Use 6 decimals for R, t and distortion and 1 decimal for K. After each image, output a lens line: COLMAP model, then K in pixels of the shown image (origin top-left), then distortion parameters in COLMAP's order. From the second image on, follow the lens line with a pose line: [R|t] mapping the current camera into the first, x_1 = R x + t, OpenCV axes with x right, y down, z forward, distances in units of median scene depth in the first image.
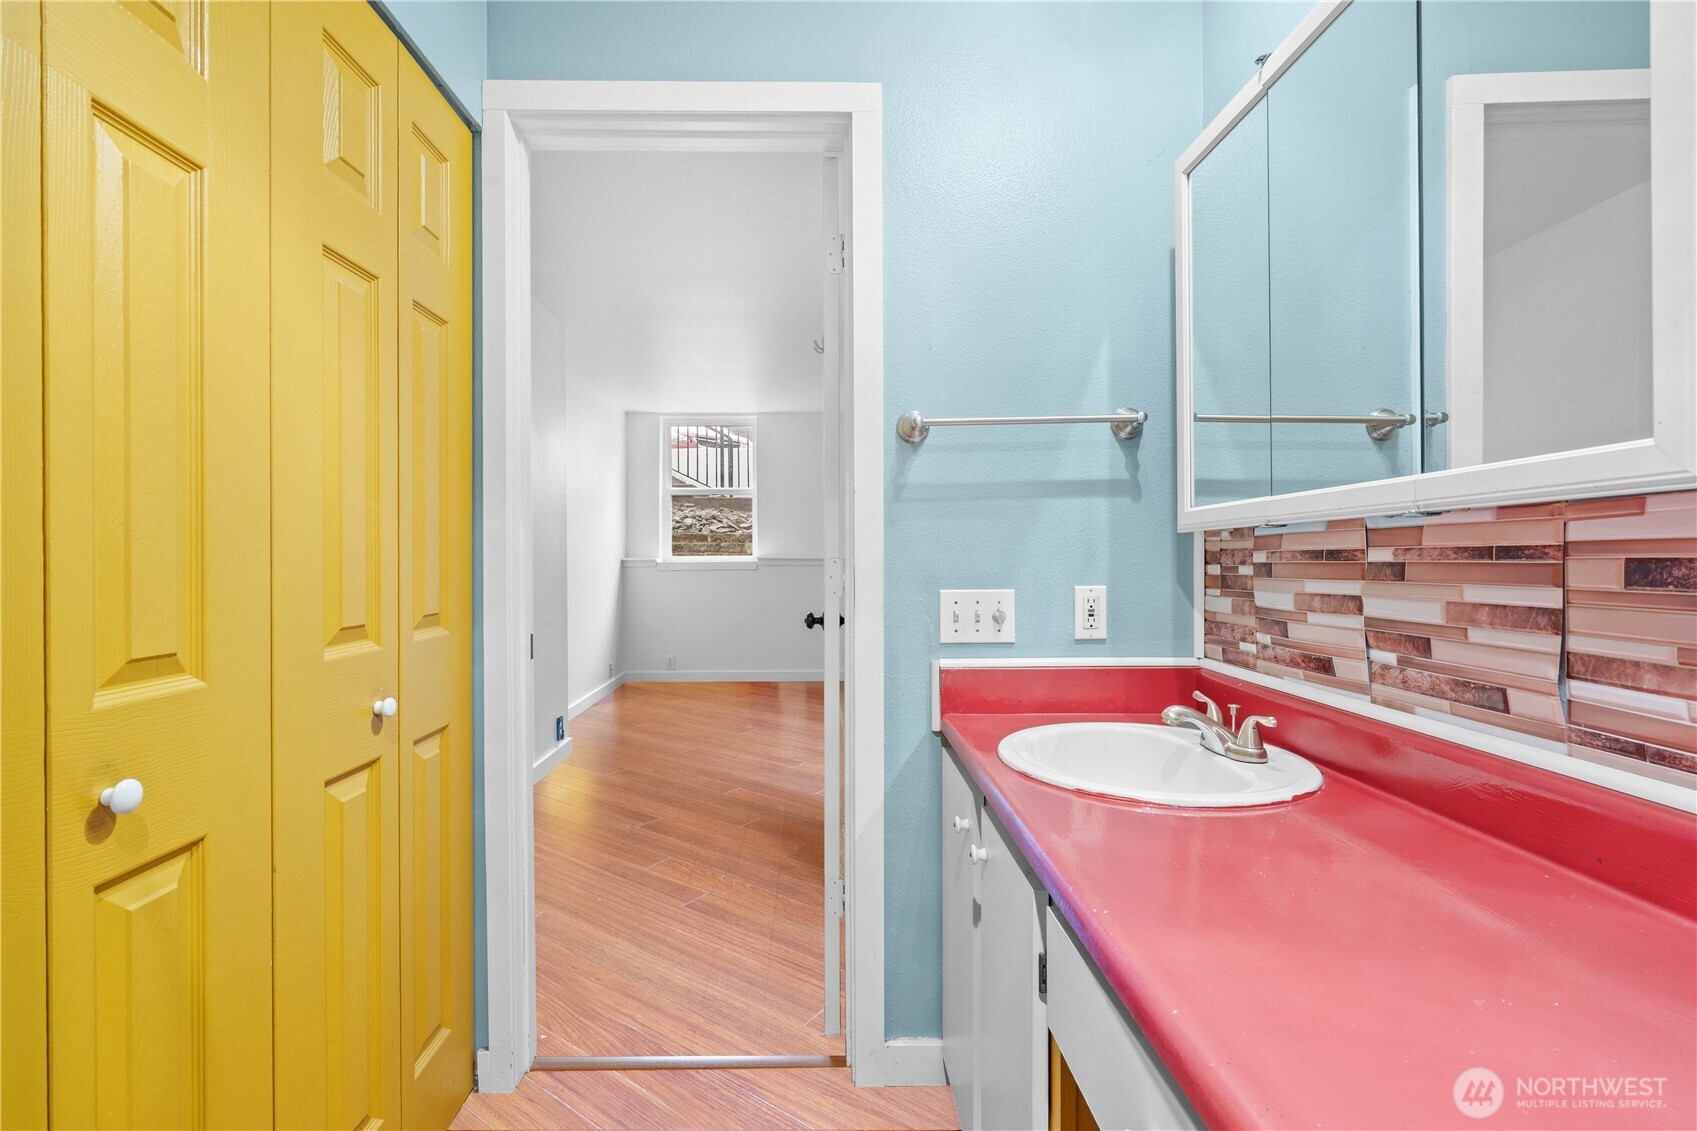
lens RADIAL K [[785.9, 0, 839.3], [0, 785.9, 558.3], [0, 0, 1]] dist [-0.009448, 0.003873]
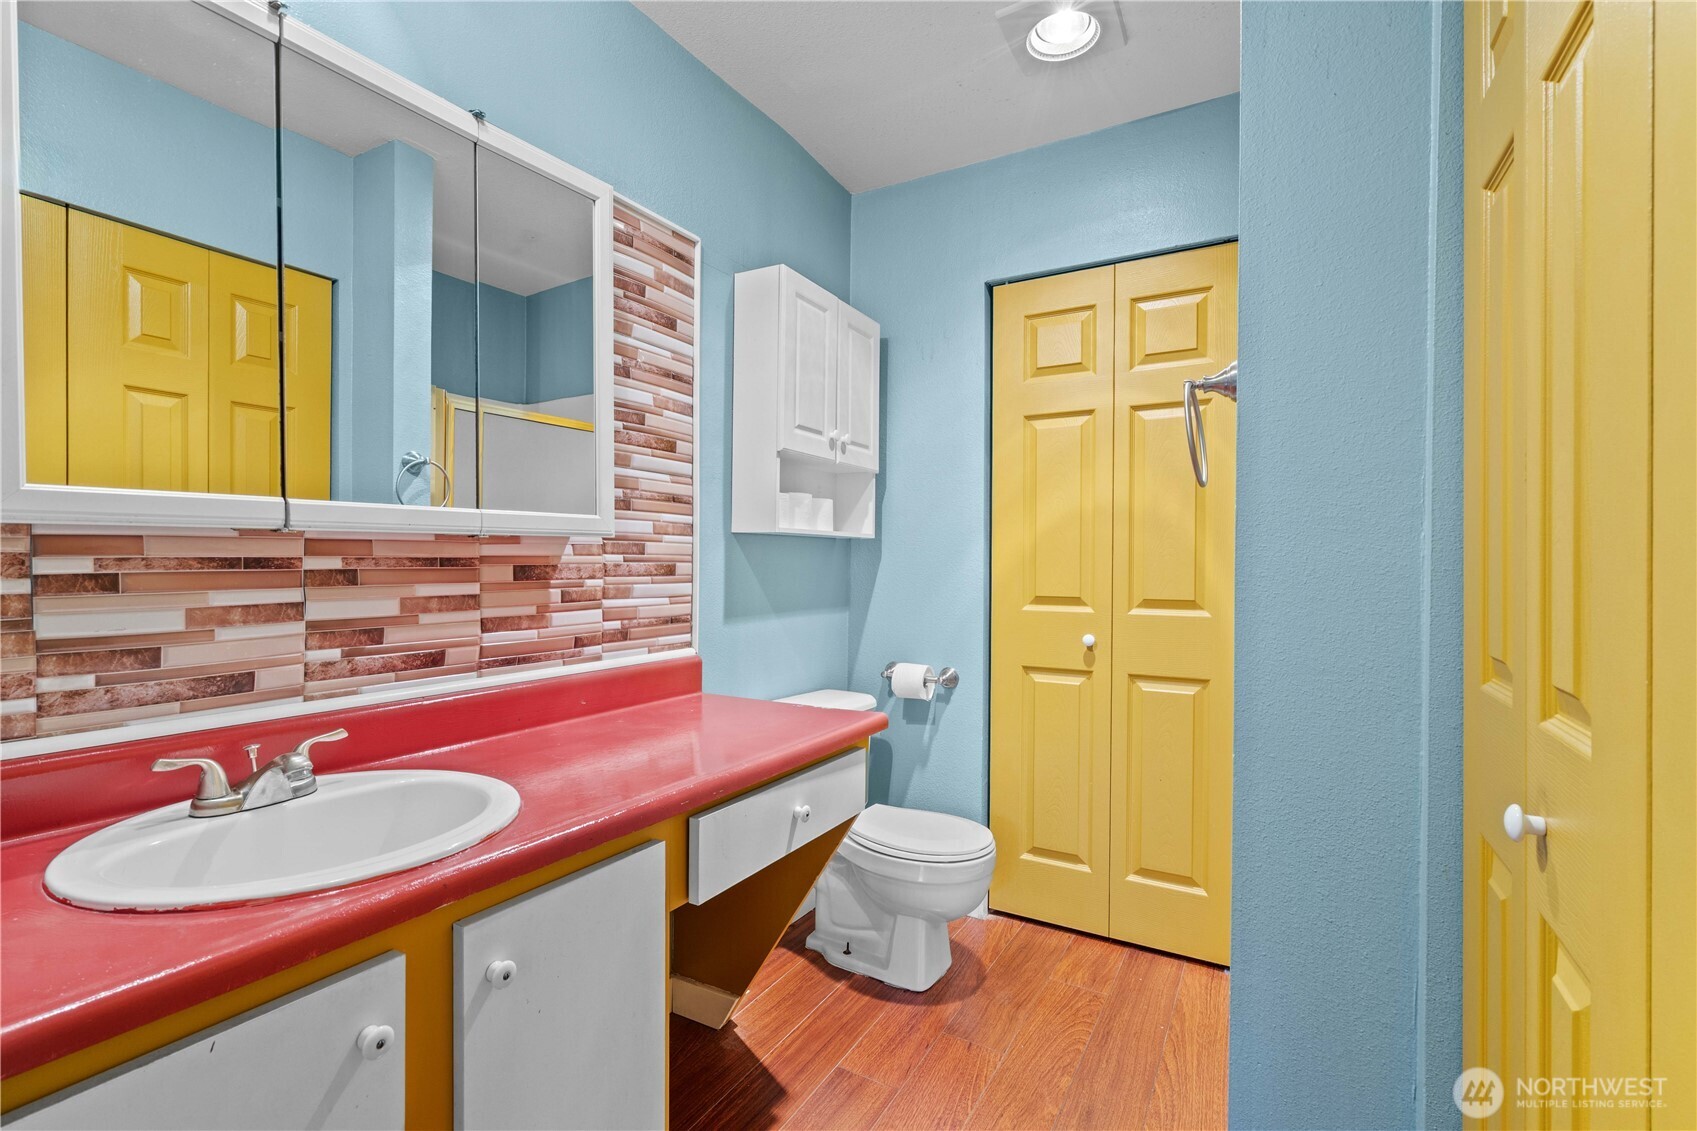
lens RADIAL K [[785.9, 0, 838.1], [0, 785.9, 565.3], [0, 0, 1]] dist [-0.009448, 0.003873]
pose [[-0.853062, -0.009246, 0.521728, -0.506487], [-0.005747, 0.999949, 0.008323, -0.014504], [-0.521778, 0.004102, -0.853071, 1.562457]]
